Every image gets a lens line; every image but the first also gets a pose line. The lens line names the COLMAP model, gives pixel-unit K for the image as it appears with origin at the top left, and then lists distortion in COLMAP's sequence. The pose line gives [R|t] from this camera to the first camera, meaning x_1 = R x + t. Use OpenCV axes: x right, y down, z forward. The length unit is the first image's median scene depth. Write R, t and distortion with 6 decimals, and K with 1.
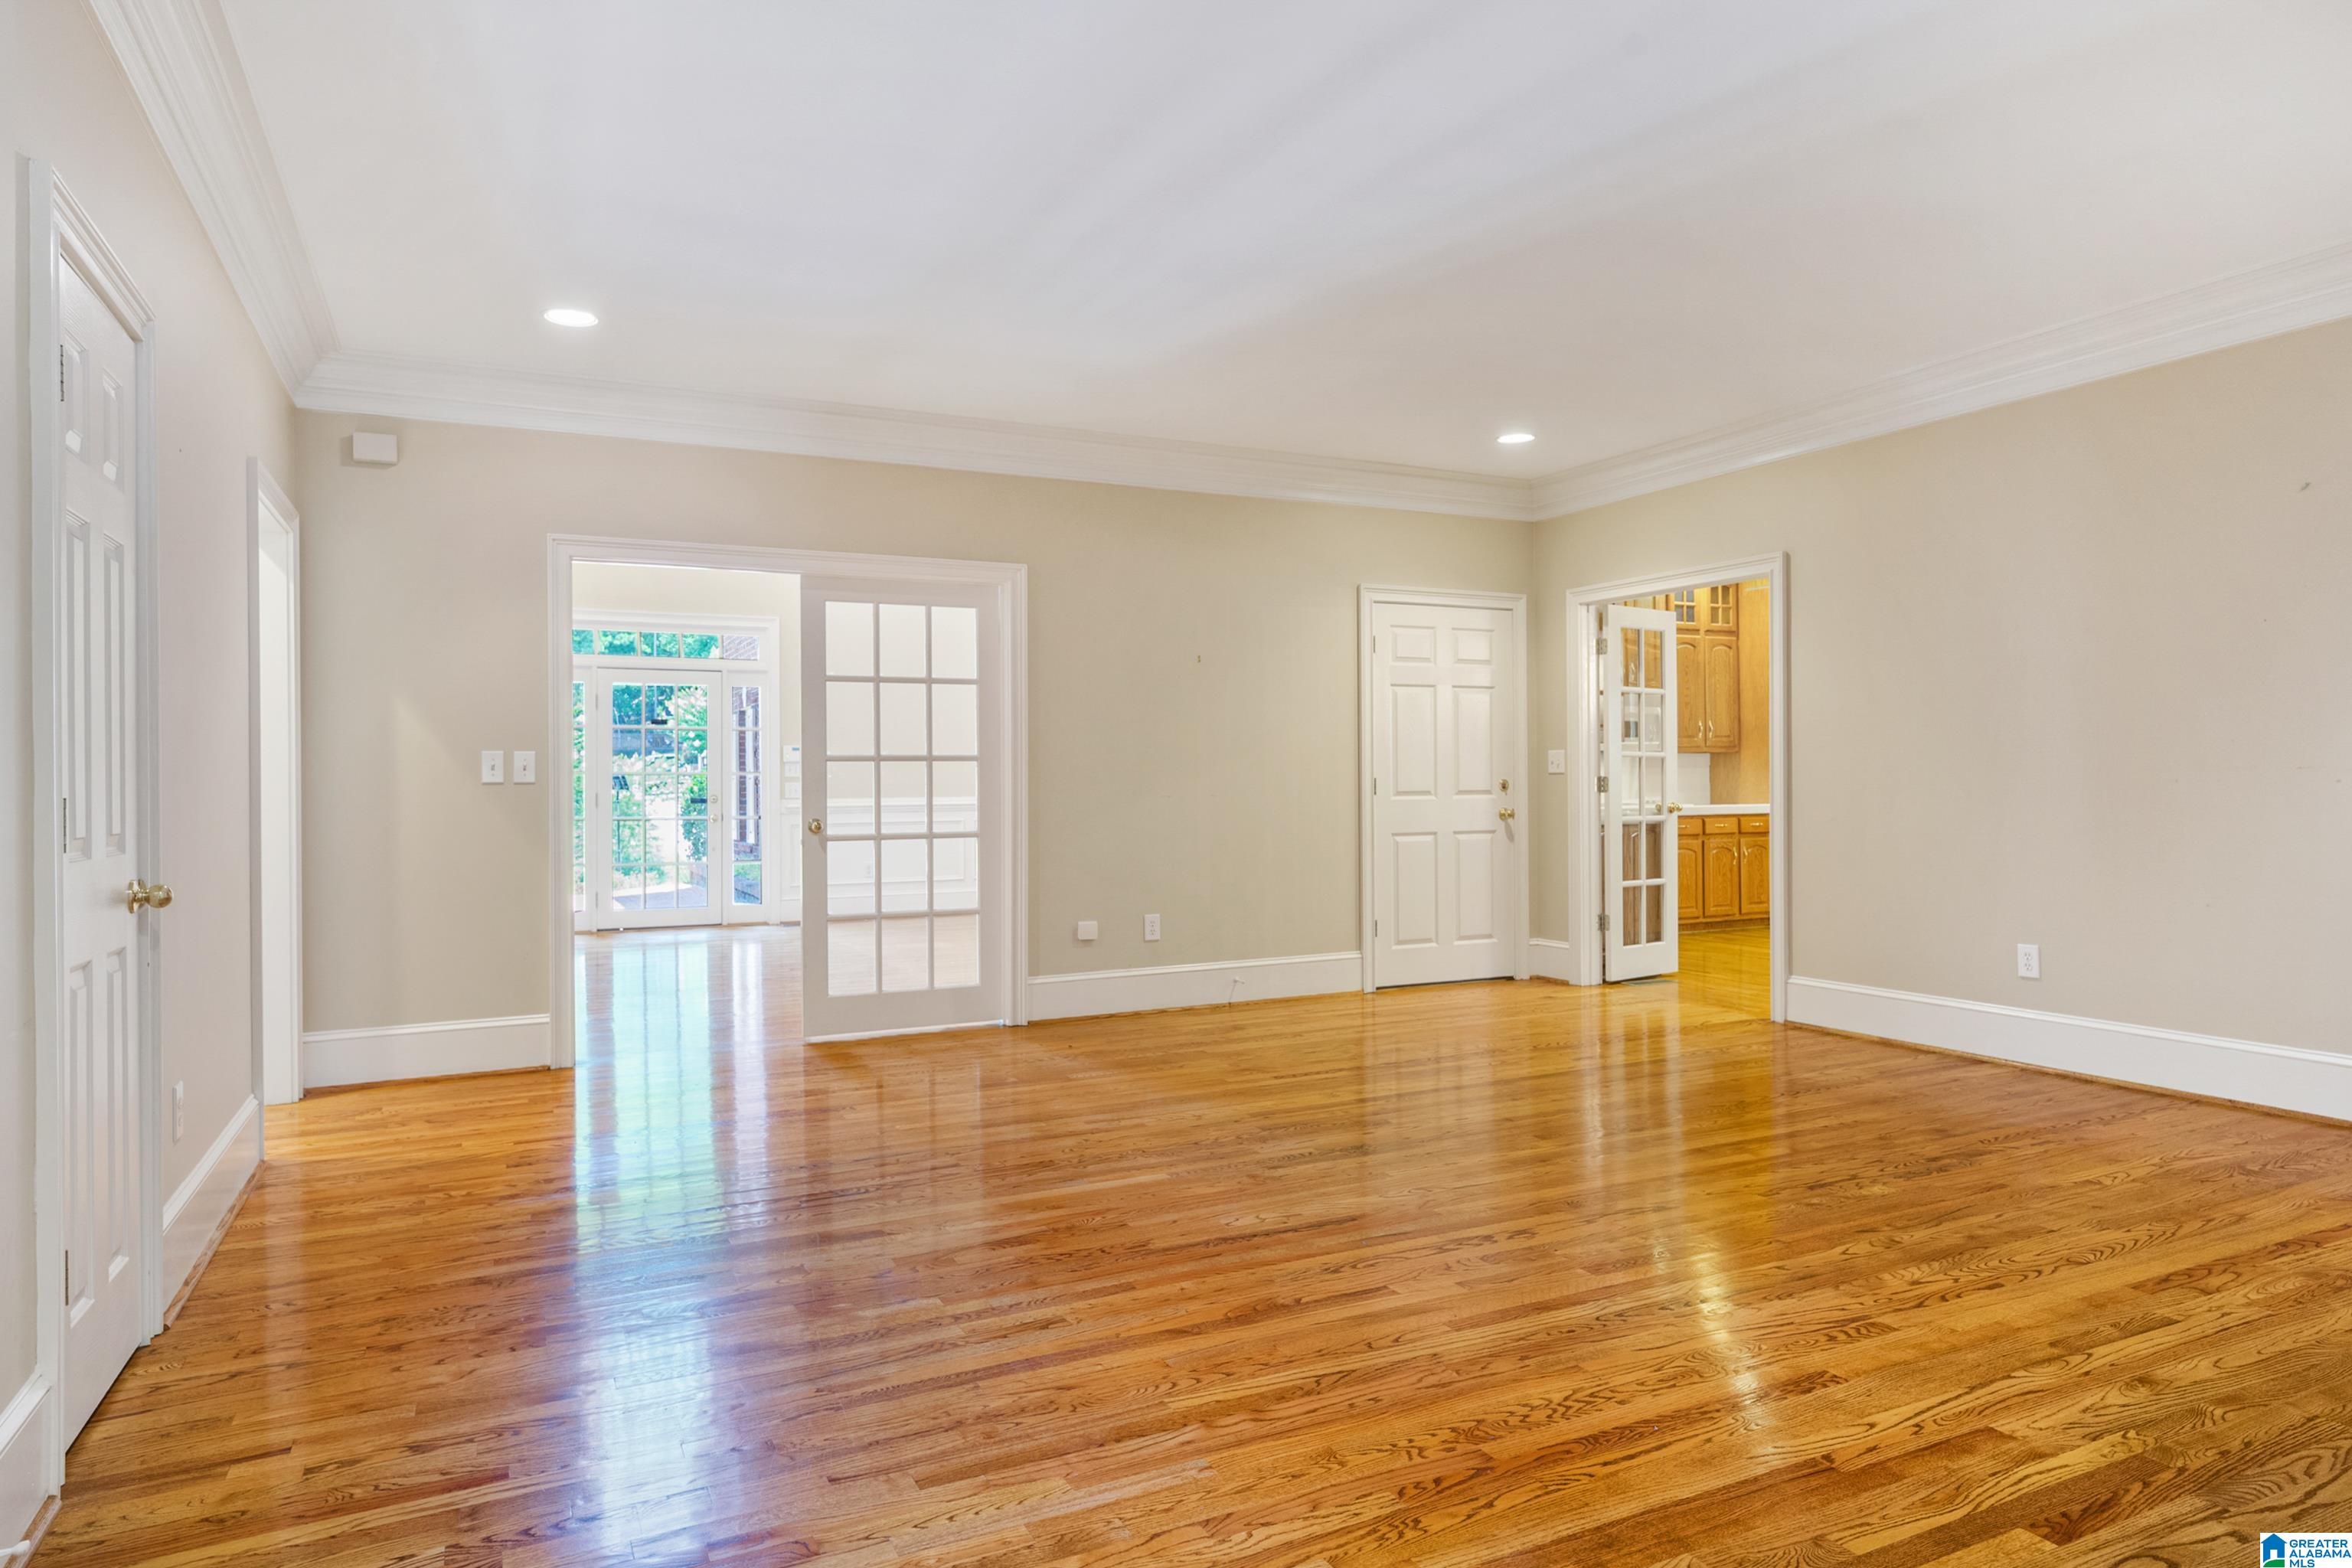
lens RADIAL K [[1385.9, 0, 1180.2], [0, 1385.9, 775.9], [0, 0, 1]] dist [0.003884, 0.001670]
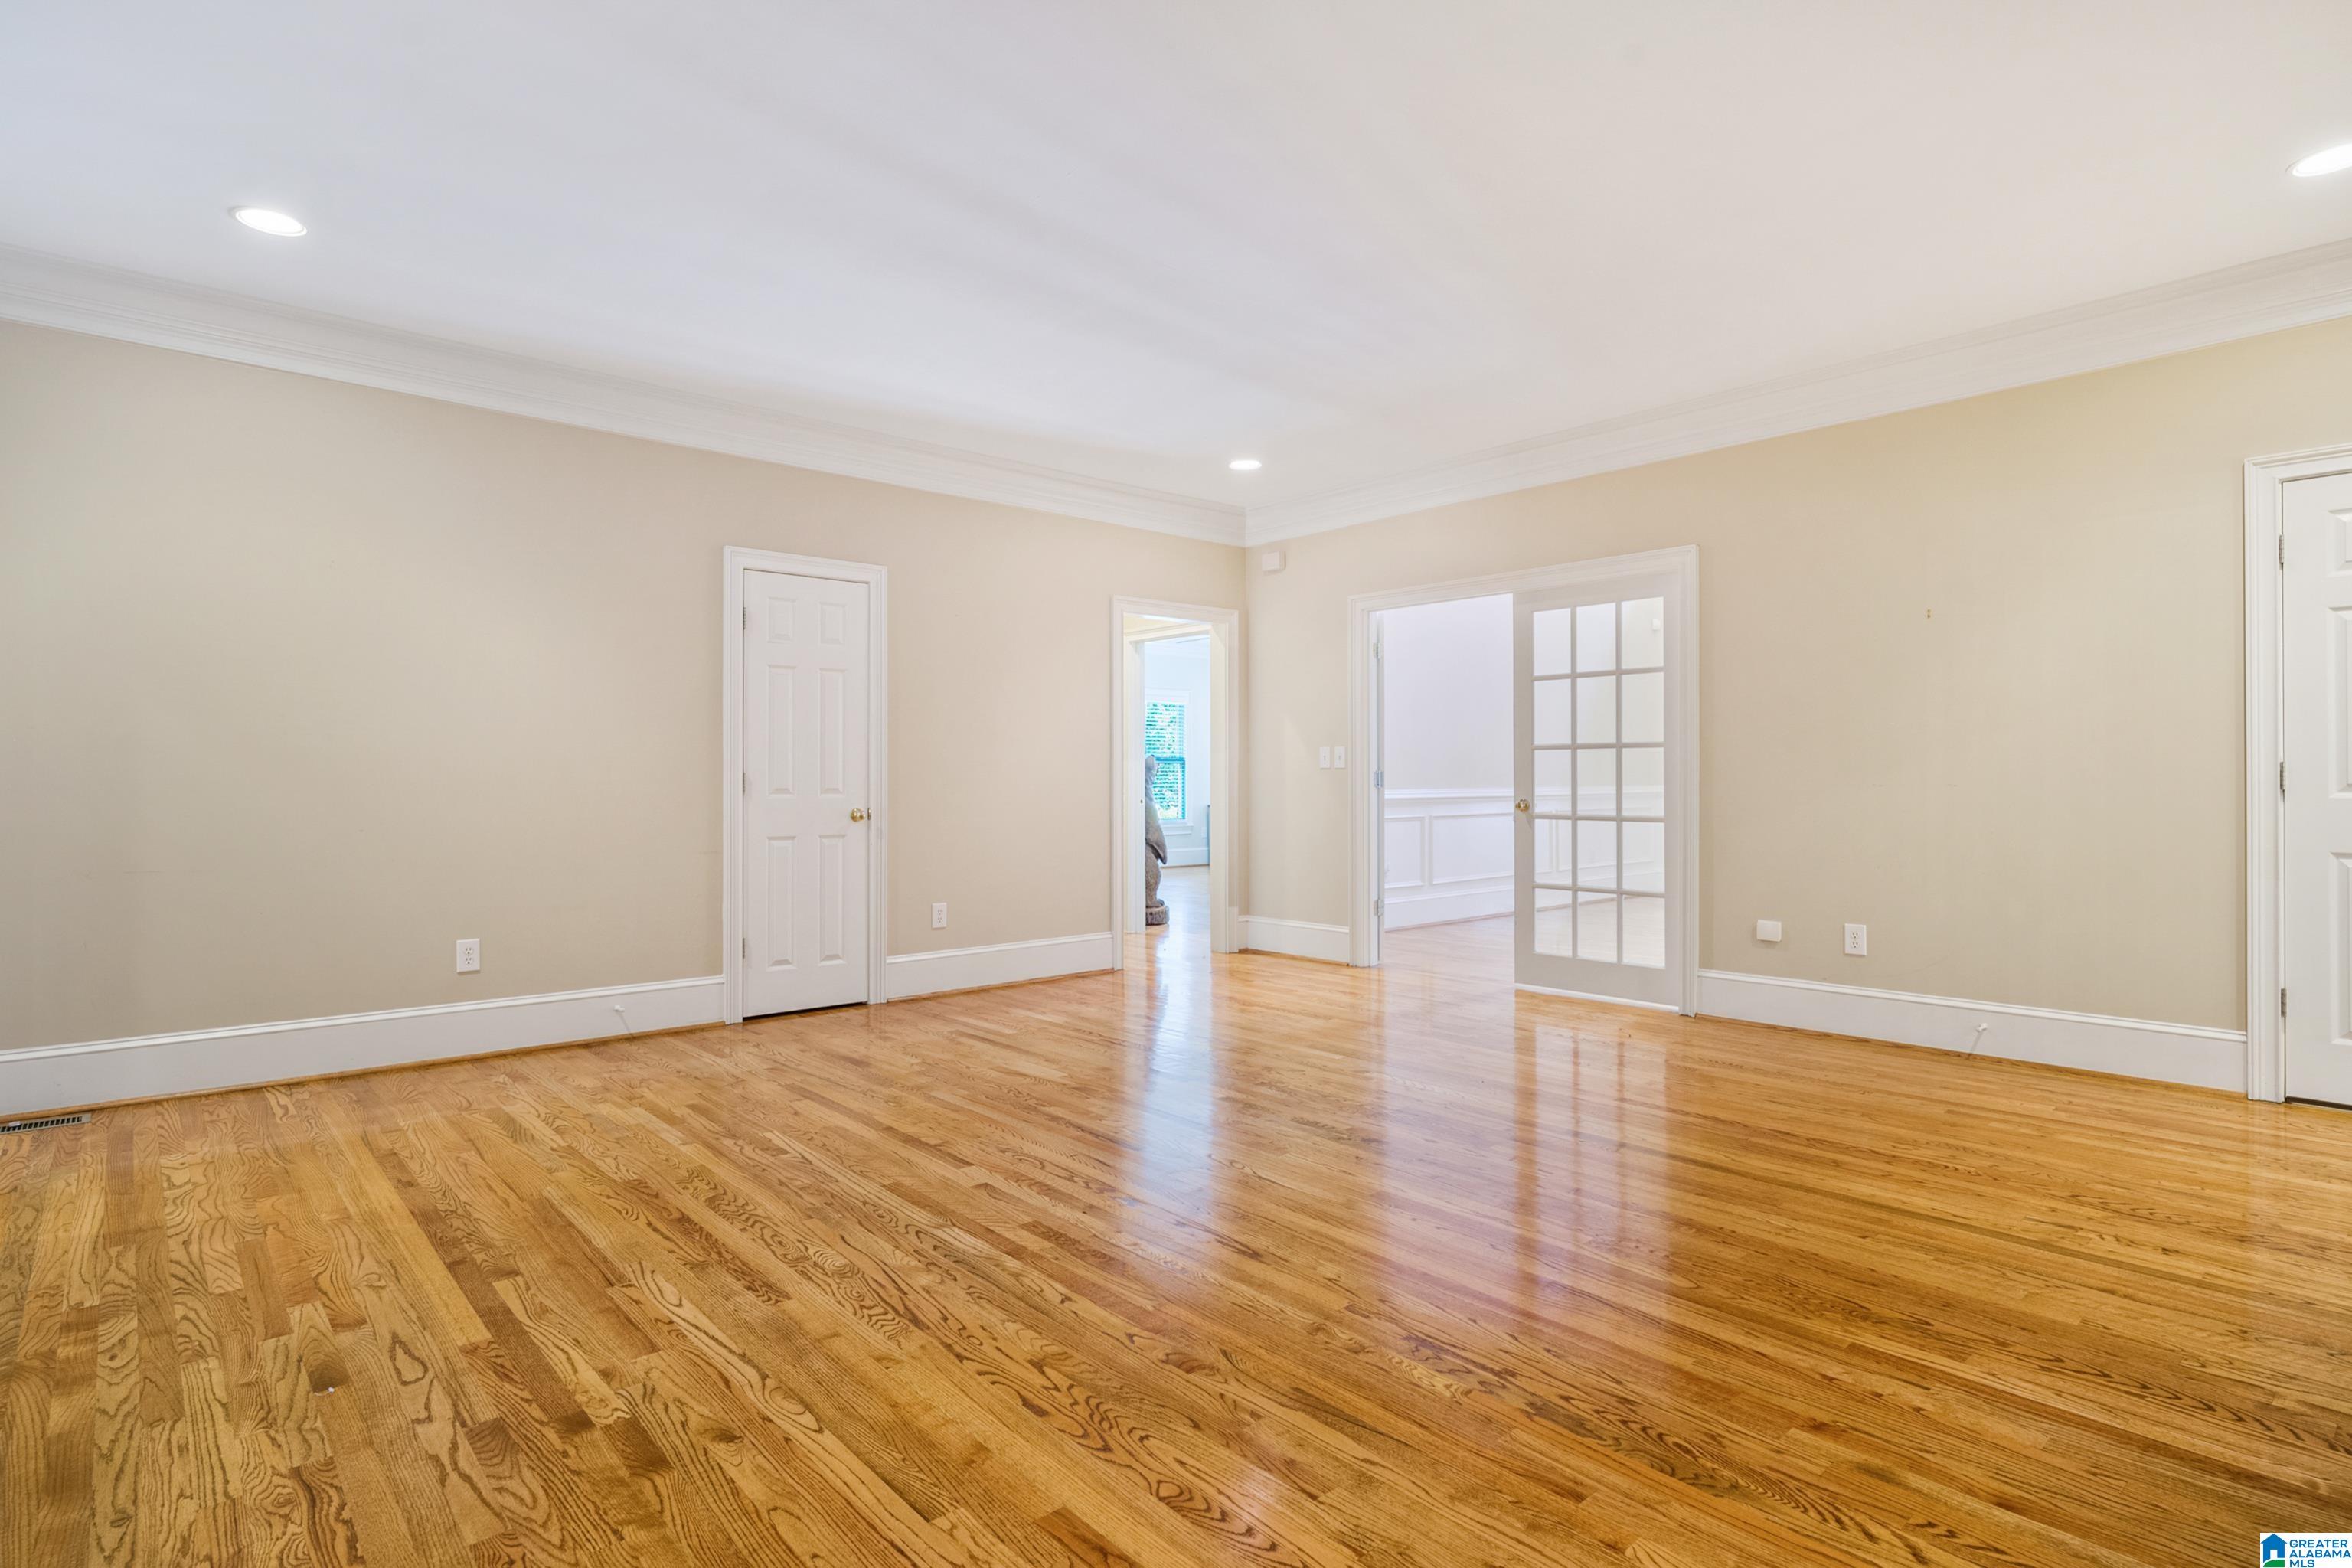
lens RADIAL K [[1187.5, 0, 1180.2], [0, 1187.5, 784.6], [0, 0, 1]] dist [-0.004179, -0.000263]
pose [[0.264700, 0.013312, -0.964239, 0.615605], [0.003853, 0.999882, 0.014861, 0.002390], [0.964323, -0.007649, 0.264617, 0.445408]]
